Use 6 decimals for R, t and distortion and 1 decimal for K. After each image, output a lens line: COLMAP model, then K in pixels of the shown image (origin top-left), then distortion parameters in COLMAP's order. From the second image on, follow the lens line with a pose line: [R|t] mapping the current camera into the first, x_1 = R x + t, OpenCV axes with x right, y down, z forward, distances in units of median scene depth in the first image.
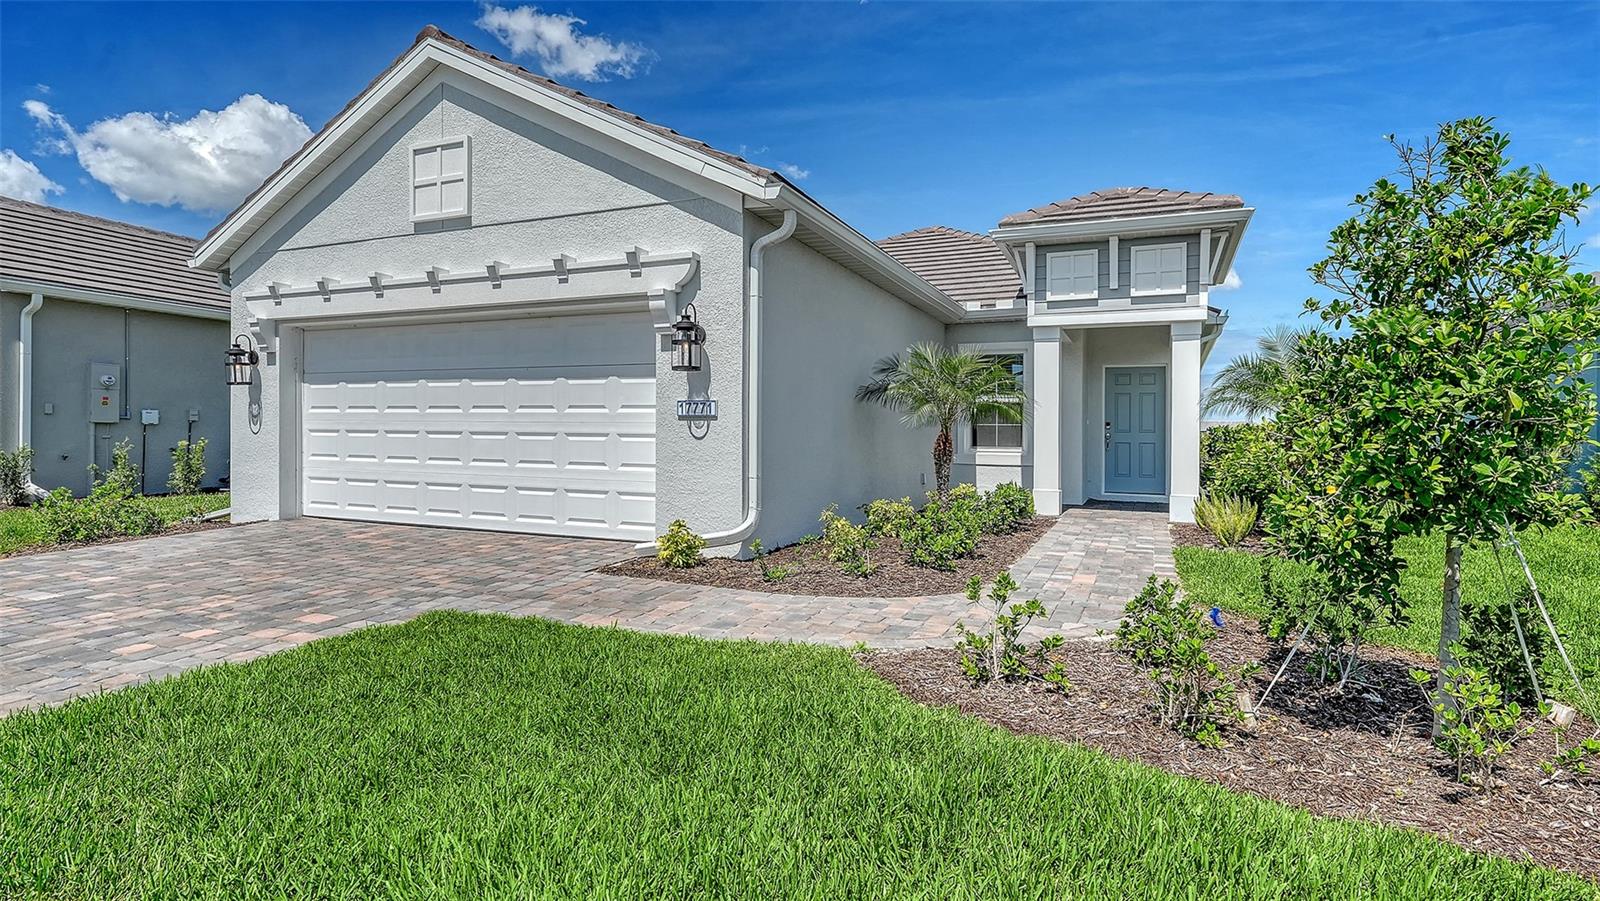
lens RADIAL K [[839.3, 0, 779.5], [0, 839.3, 461.0], [0, 0, 1]] dist [0.000685, -0.001031]
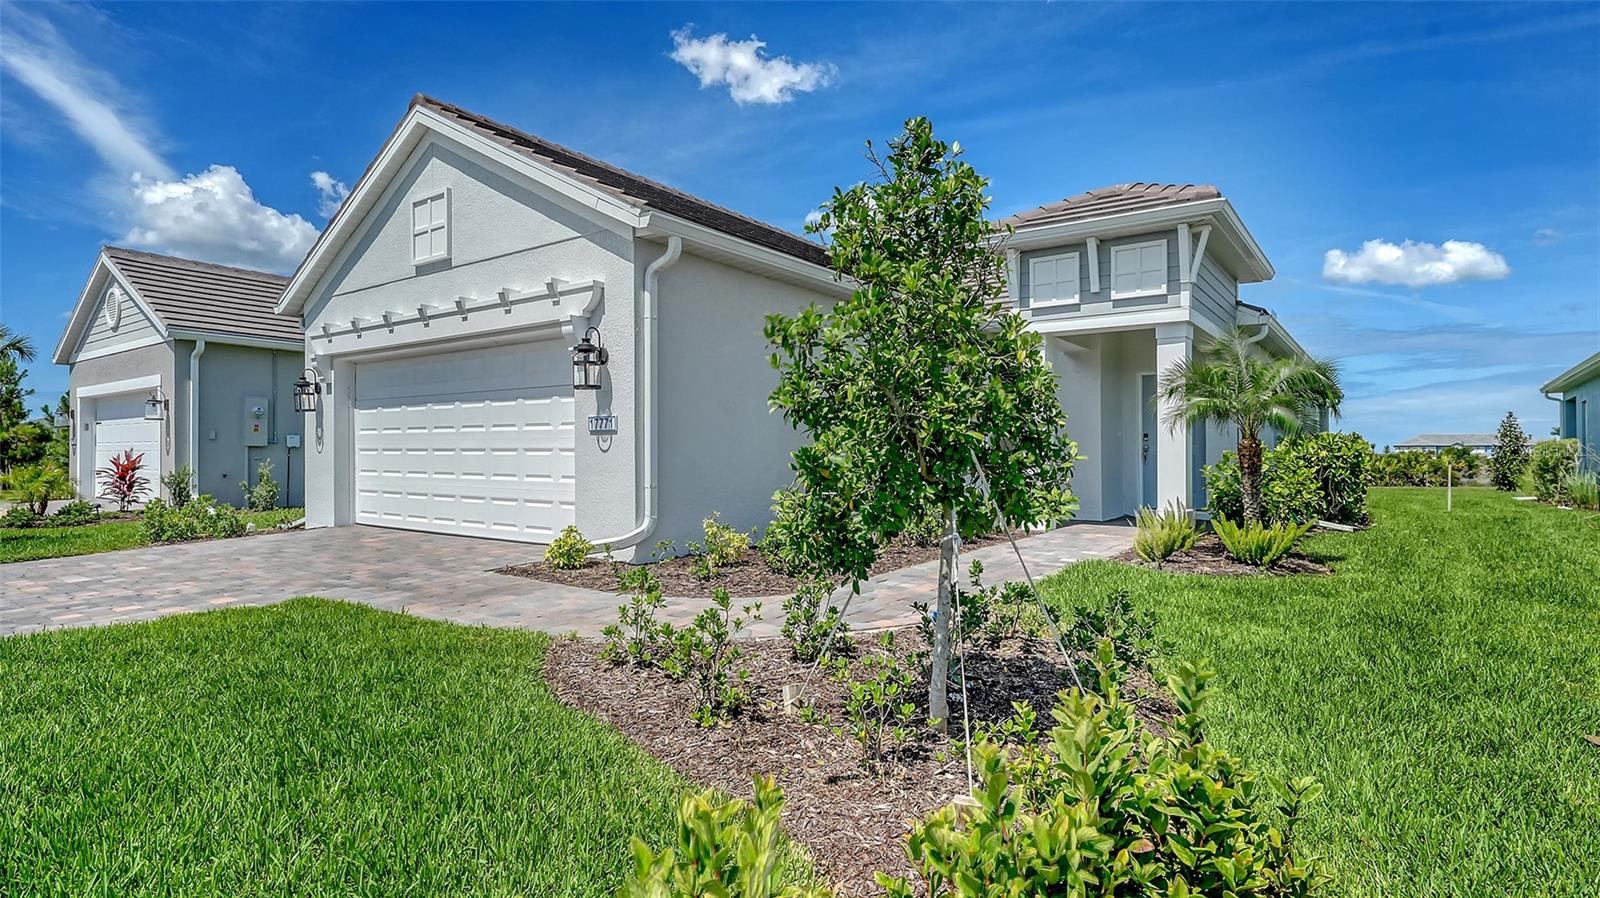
lens RADIAL K [[852.2, 0, 800.1], [0, 852.2, 472.6], [0, 0, 1]] dist [-0.001498, 0.000065]
pose [[0.975480, -0.003924, -0.220055, 0.335529], [0.001240, 0.999923, -0.012336, 0.012187], [0.220086, 0.011760, 0.975410, -0.013185]]
